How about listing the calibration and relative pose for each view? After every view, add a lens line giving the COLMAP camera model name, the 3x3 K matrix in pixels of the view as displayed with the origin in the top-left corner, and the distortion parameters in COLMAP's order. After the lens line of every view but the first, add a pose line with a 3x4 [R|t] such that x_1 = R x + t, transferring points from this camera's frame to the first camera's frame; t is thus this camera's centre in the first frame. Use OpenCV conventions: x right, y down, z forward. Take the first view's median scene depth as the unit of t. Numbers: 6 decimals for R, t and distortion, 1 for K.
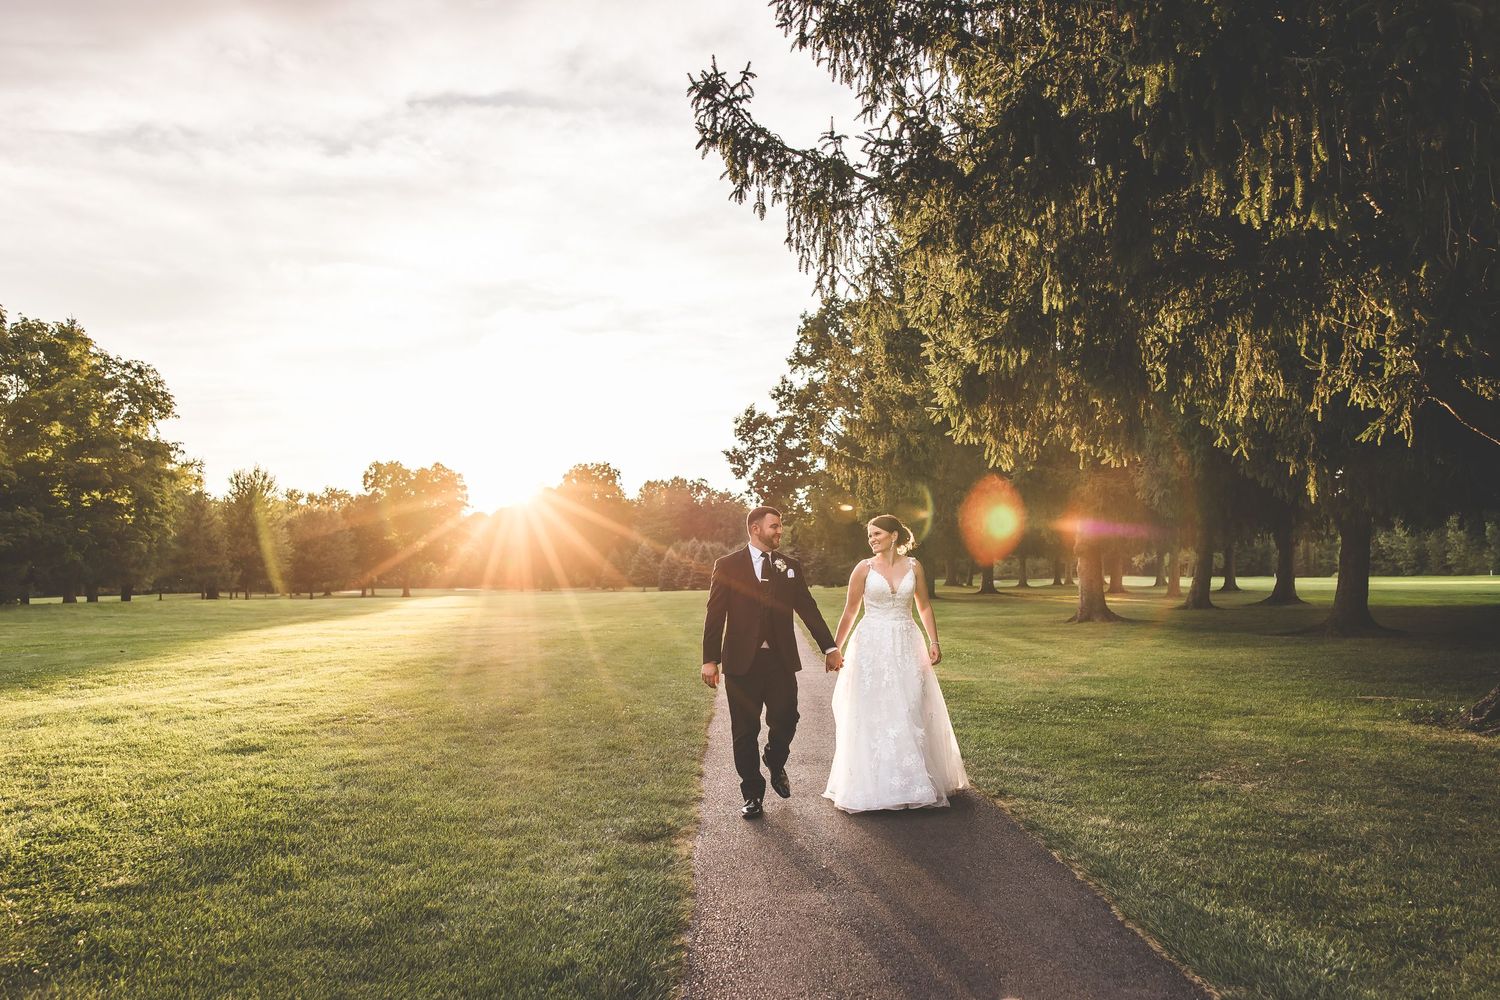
lens RADIAL K [[1200.3, 0, 759.7], [0, 1200.3, 503.8], [0, 0, 1]] dist [0.006257, -0.004626]
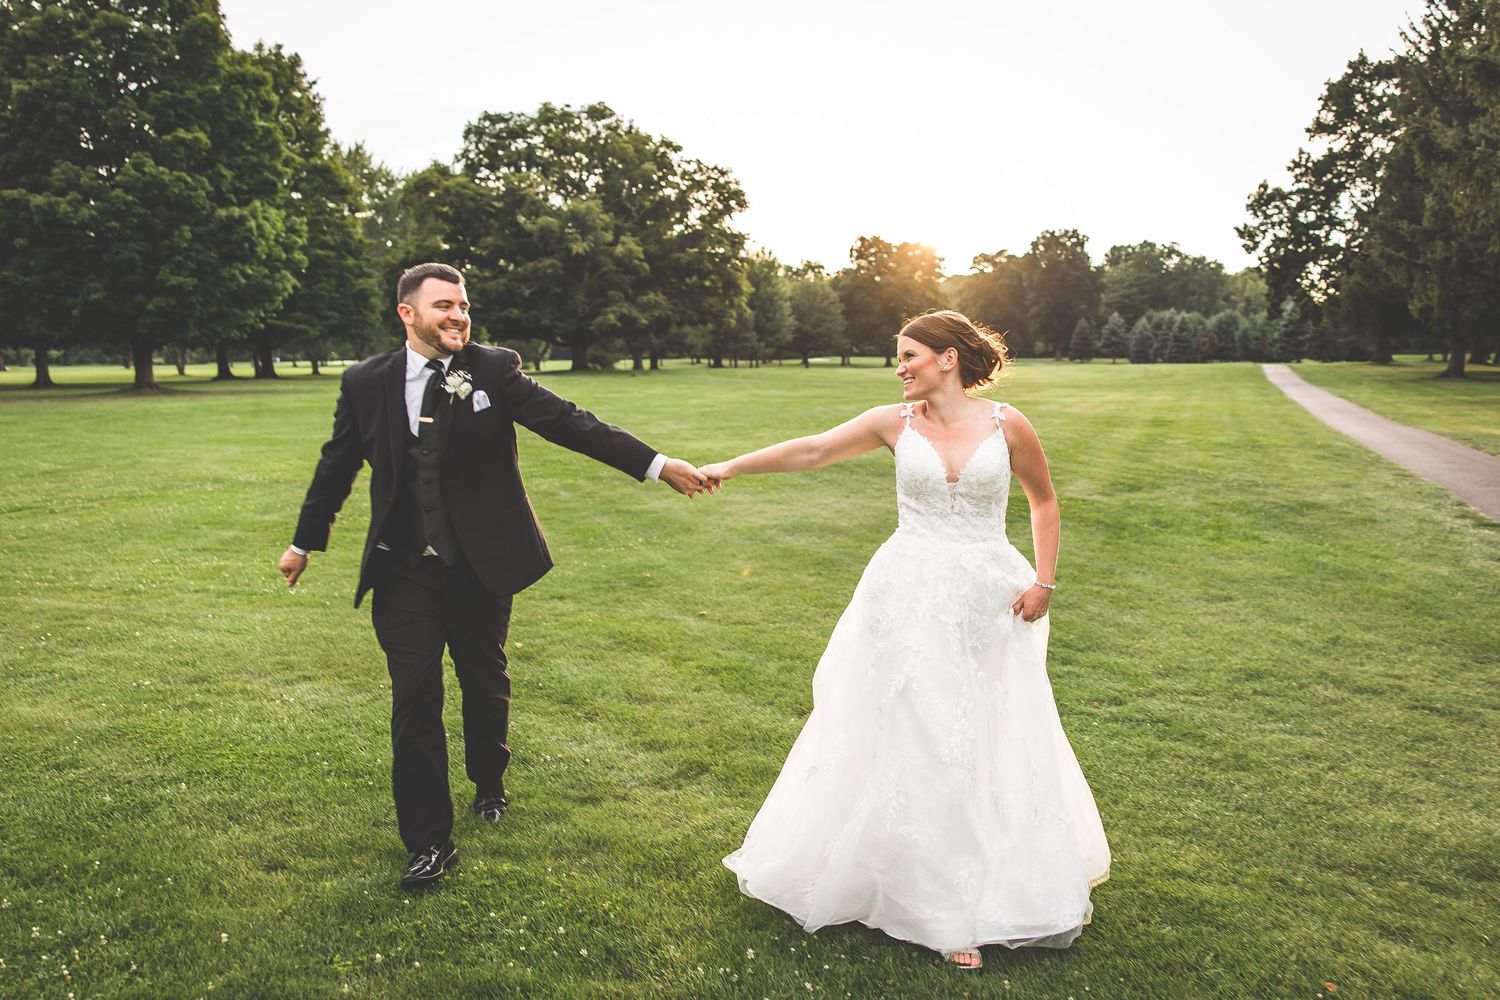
lens RADIAL K [[1302.9, 0, 764.1], [0, 1302.9, 502.5], [0, 0, 1]] dist [-0.012803, -0.000368]
pose [[0.946166, 0.046624, -0.320306, -0.041137], [0.011930, 0.983876, 0.178455, -0.014950], [0.323462, -0.172669, 0.930354, -0.176936]]
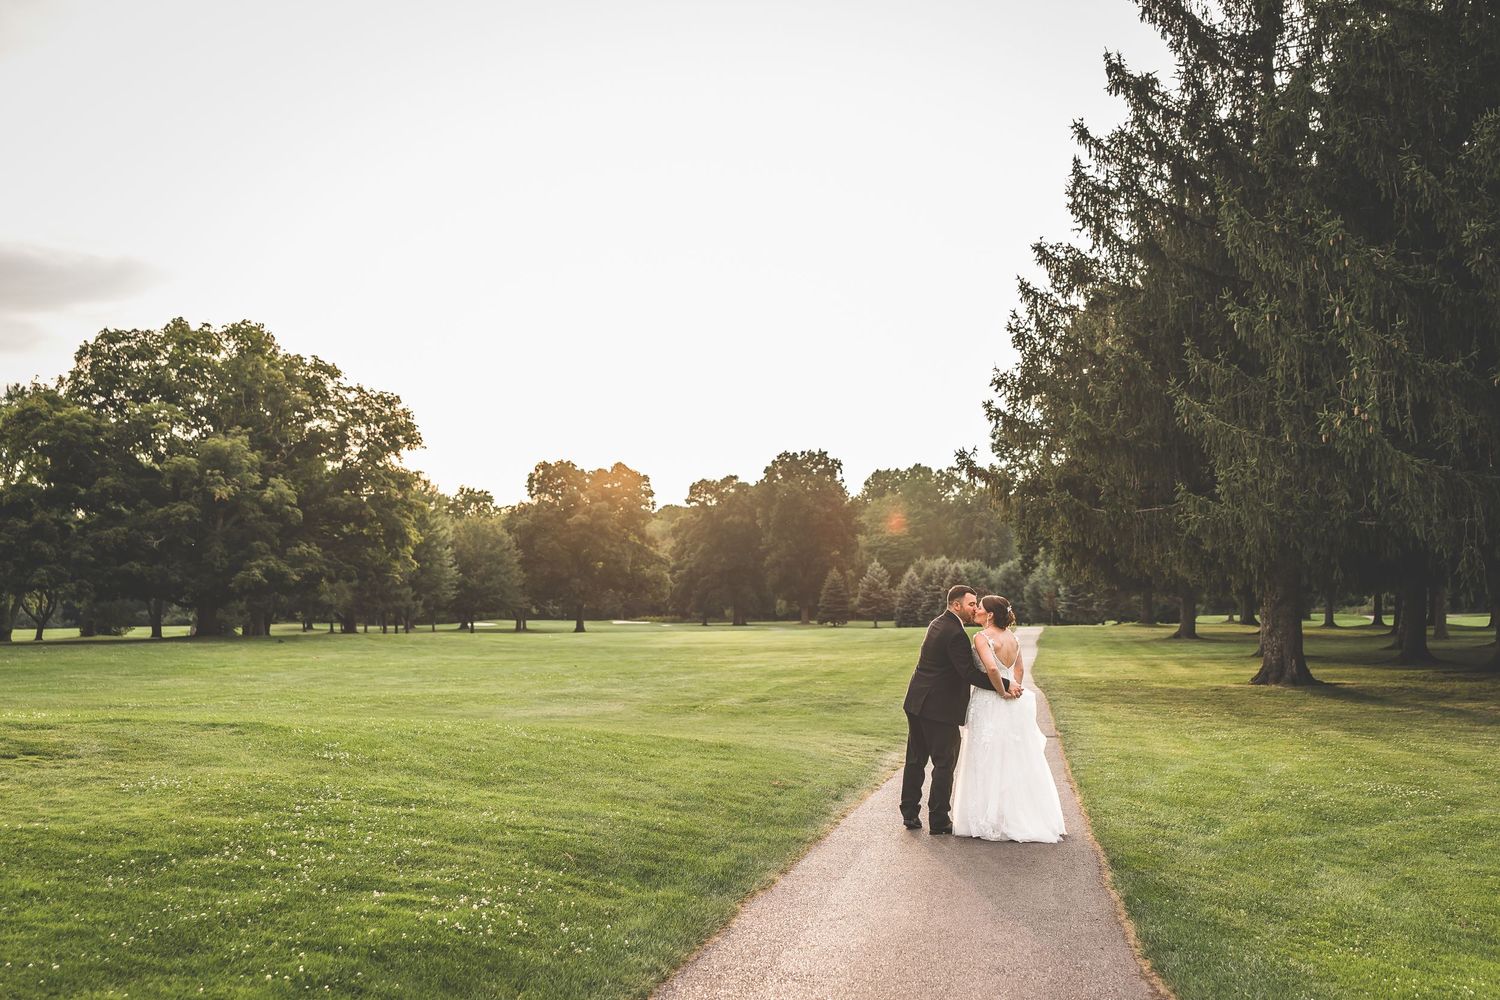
lens RADIAL K [[2036.6, 0, 757.8], [0, 2036.6, 486.8], [0, 0, 1]] dist [0.036649, 0.000000]
pose [[0.989709, -0.000821, -0.143093, 0.022116], [0.001397, 0.999991, 0.003925, -0.035724], [0.143089, -0.004084, 0.989701, -0.482170]]
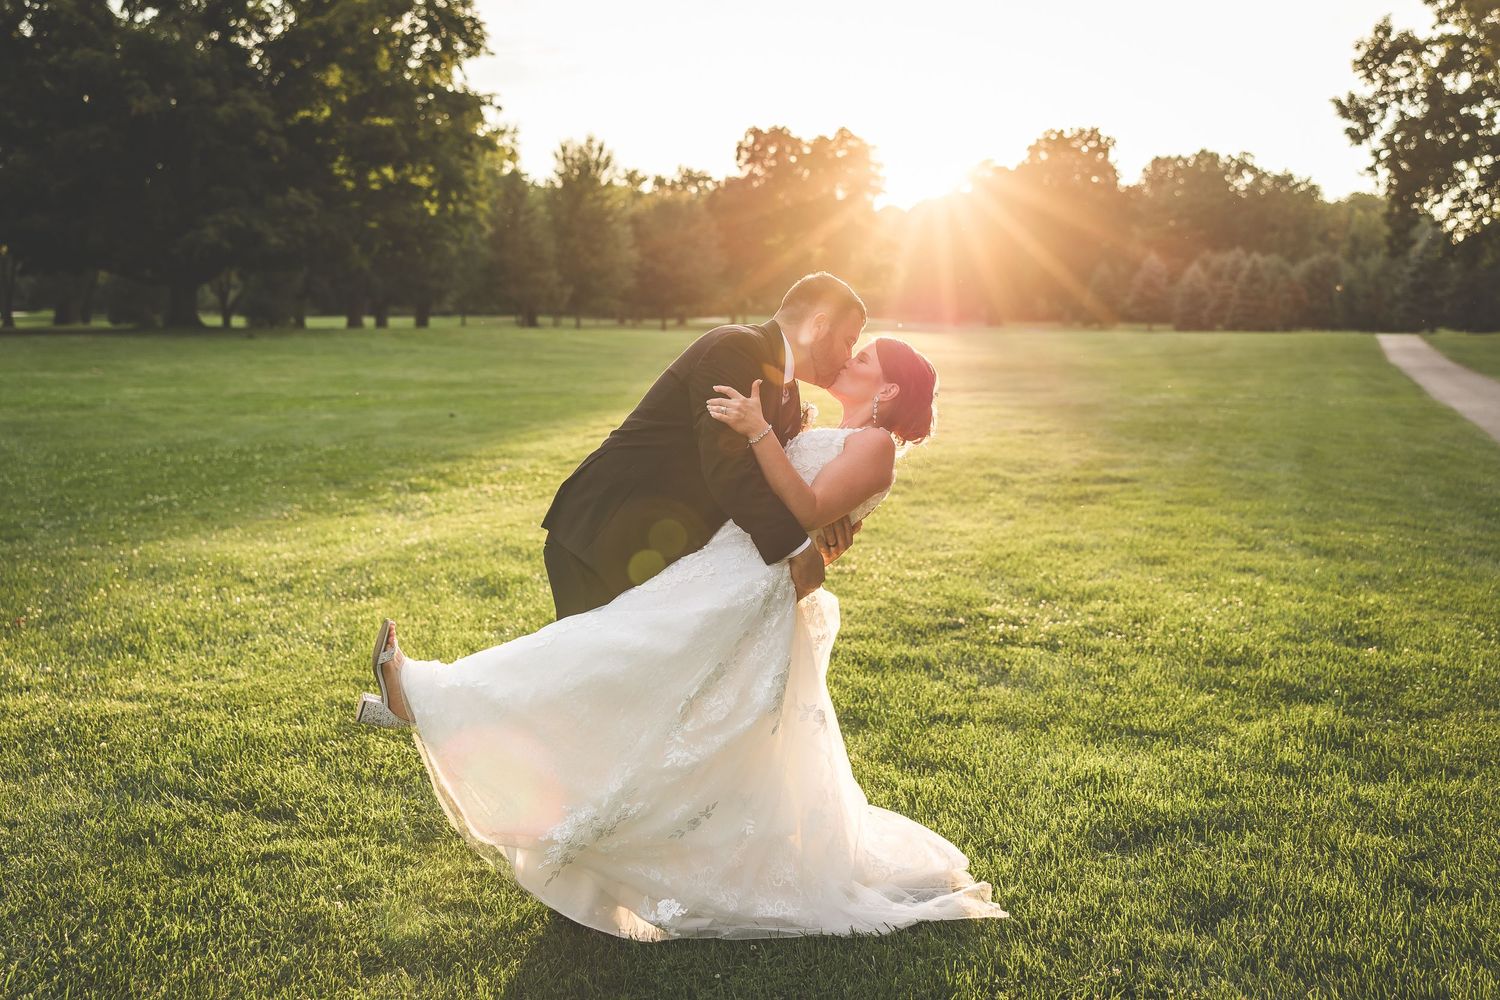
lens RADIAL K [[1781.9, 0, 704.4], [0, 1781.9, 491.9], [0, 0, 1]] dist [-0.008909, 0.000000]
pose [[0.947602, 0.055250, -0.314640, -0.034891], [-0.002736, 0.986298, 0.164950, 0.003380], [0.319443, -0.155446, 0.934769, 0.053522]]
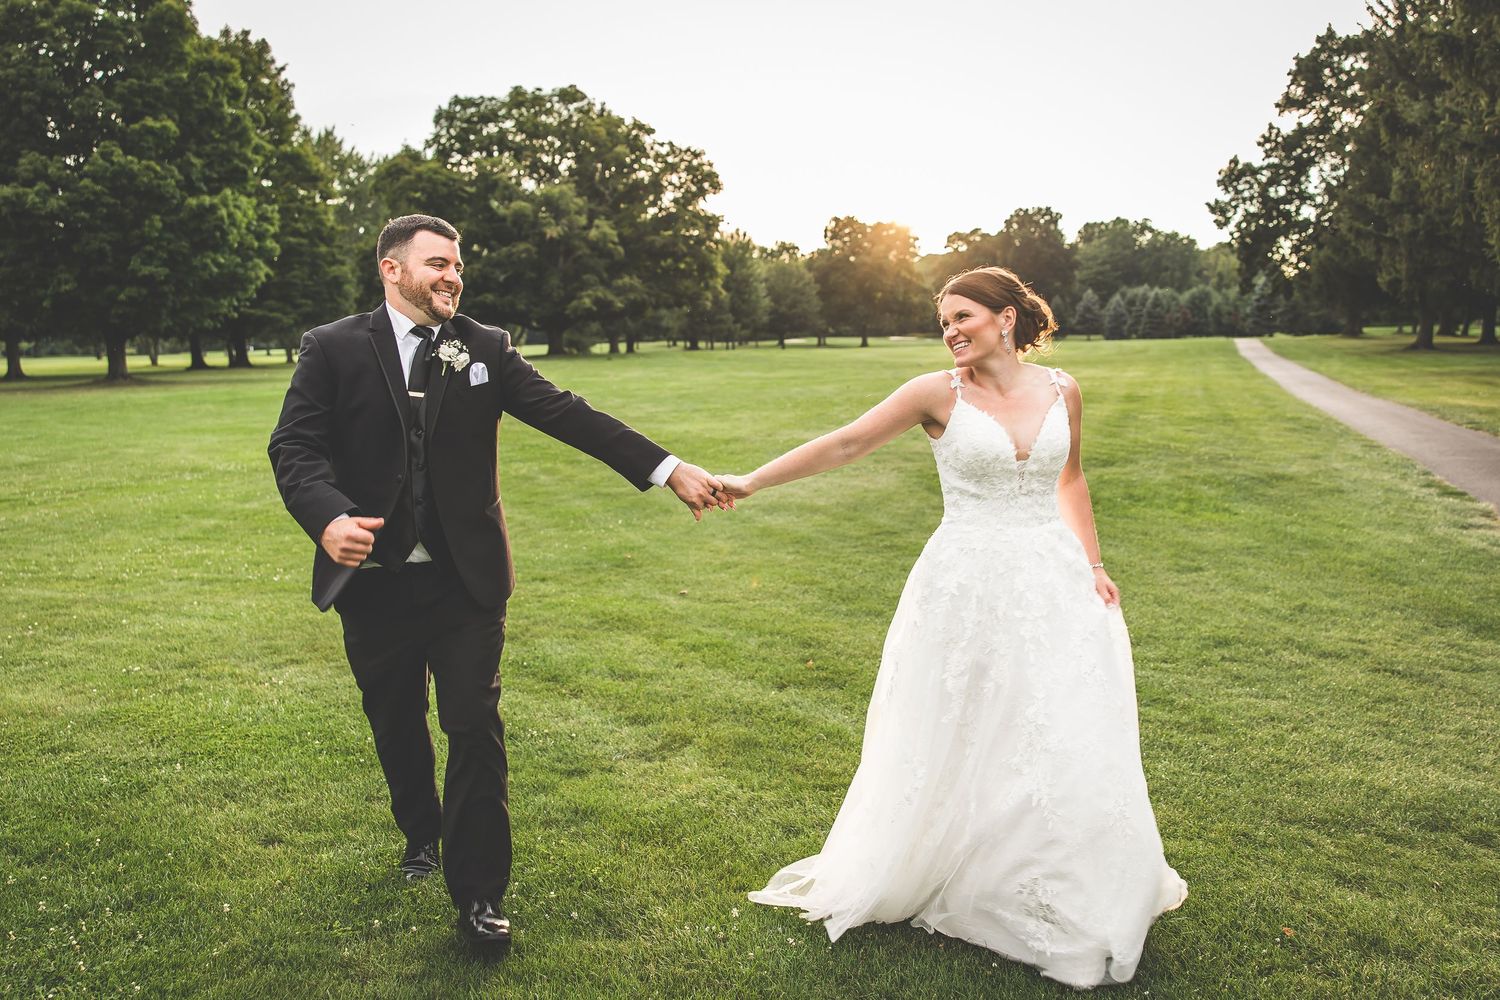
lens RADIAL K [[1302.9, 0, 764.7], [0, 1302.9, 497.2], [0, 0, 1]] dist [-0.012803, -0.000368]
pose [[0.952096, 0.034194, -0.303881, -0.040416], [0.024881, 0.981772, 0.188429, -0.015067], [0.304785, -0.186963, 0.933890, -0.178888]]
